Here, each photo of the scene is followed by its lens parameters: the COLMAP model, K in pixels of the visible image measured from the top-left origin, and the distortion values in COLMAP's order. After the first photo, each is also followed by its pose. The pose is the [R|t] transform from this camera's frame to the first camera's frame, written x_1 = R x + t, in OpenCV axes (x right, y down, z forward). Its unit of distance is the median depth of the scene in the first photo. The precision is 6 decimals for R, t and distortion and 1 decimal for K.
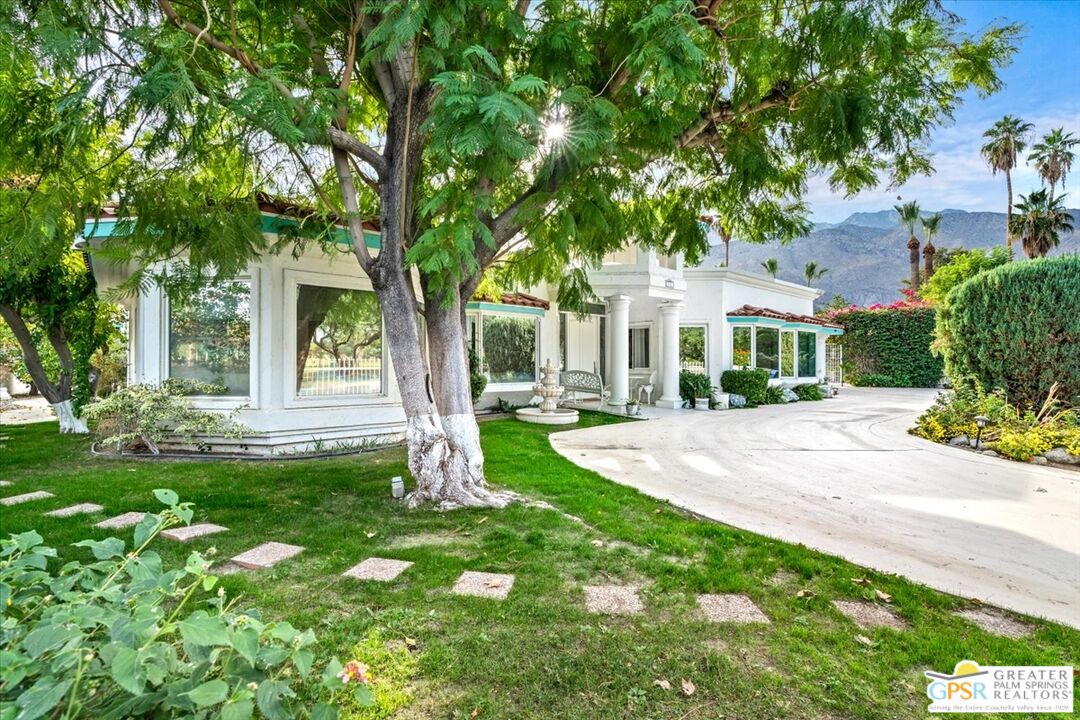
lens RADIAL K [[490.7, 0, 536.9], [0, 490.7, 355.3], [0, 0, 1]] dist [-0.003453, -0.000133]
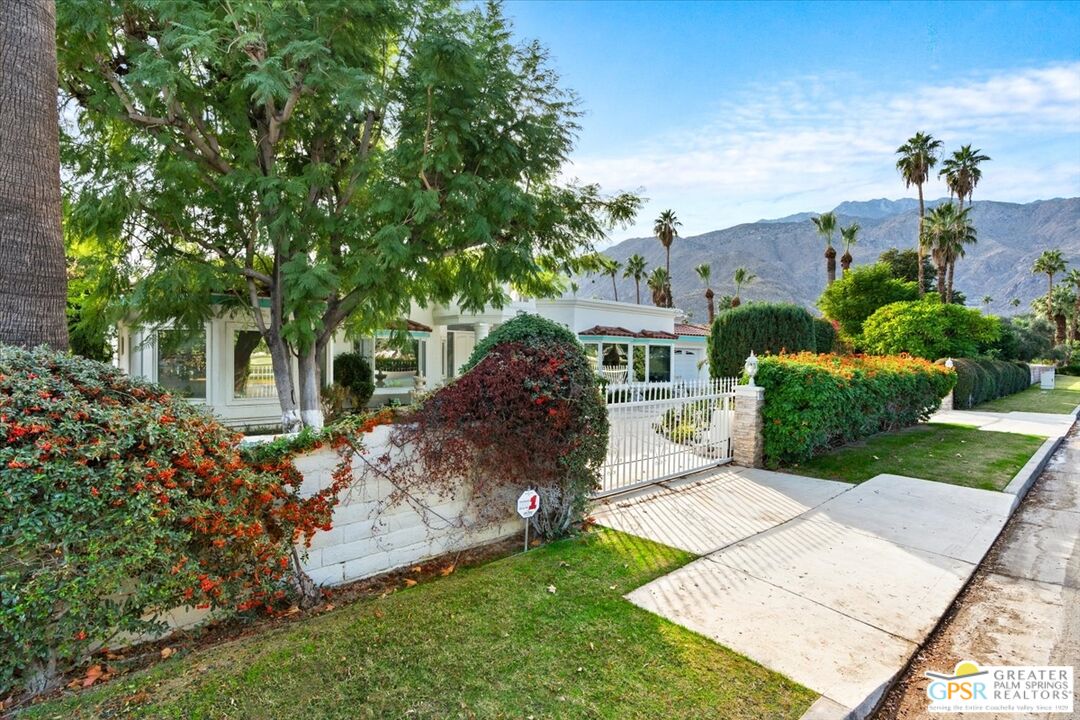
lens RADIAL K [[577.0, 0, 538.5], [0, 577.0, 345.8], [0, 0, 1]] dist [-0.005344, -0.000591]
pose [[0.999837, 0.005539, -0.017172, 0.163297], [-0.005435, 0.999967, 0.006058, -0.031858], [0.017205, -0.005964, 0.999834, -0.264874]]
